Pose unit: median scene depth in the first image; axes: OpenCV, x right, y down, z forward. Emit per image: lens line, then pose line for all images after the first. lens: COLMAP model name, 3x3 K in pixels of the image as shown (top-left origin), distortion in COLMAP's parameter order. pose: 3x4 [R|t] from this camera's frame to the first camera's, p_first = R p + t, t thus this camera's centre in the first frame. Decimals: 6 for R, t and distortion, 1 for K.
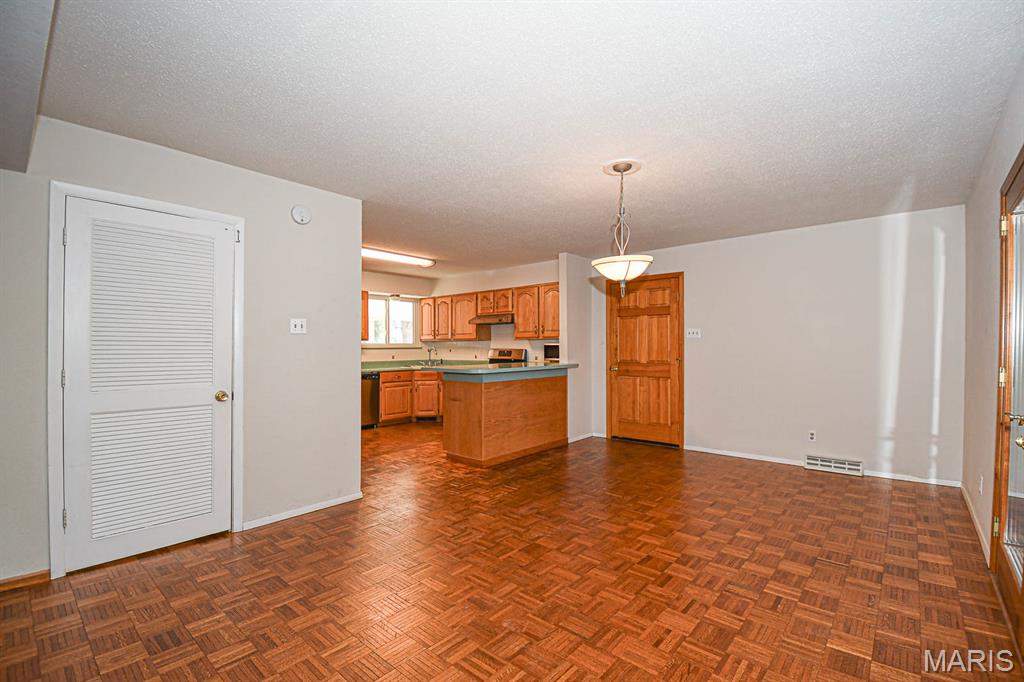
lens RADIAL K [[456.2, 0, 512.0], [0, 456.2, 341.0], [0, 0, 1]] dist [0.003282, -0.009884]
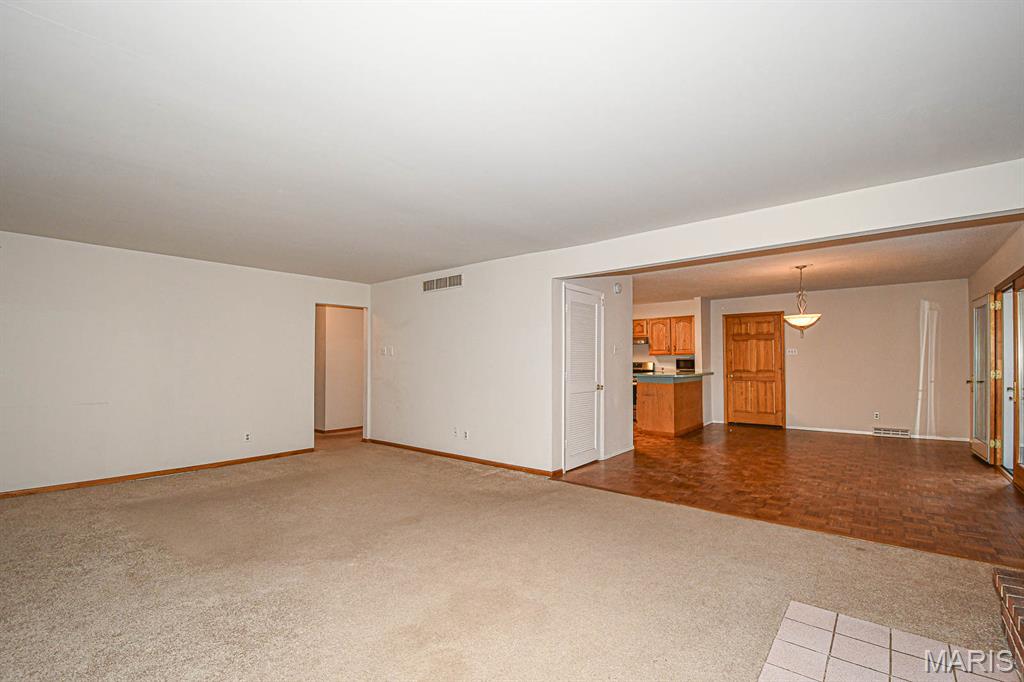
lens RADIAL K [[452.2, 0, 507.5], [0, 452.2, 349.7], [0, 0, 1]] dist [-0.001761, -0.010459]
pose [[0.999475, 0.001730, 0.032354, -0.478650], [-0.001248, 0.999888, -0.014890, -0.000087], [-0.032376, 0.014842, 0.999366, -0.376872]]
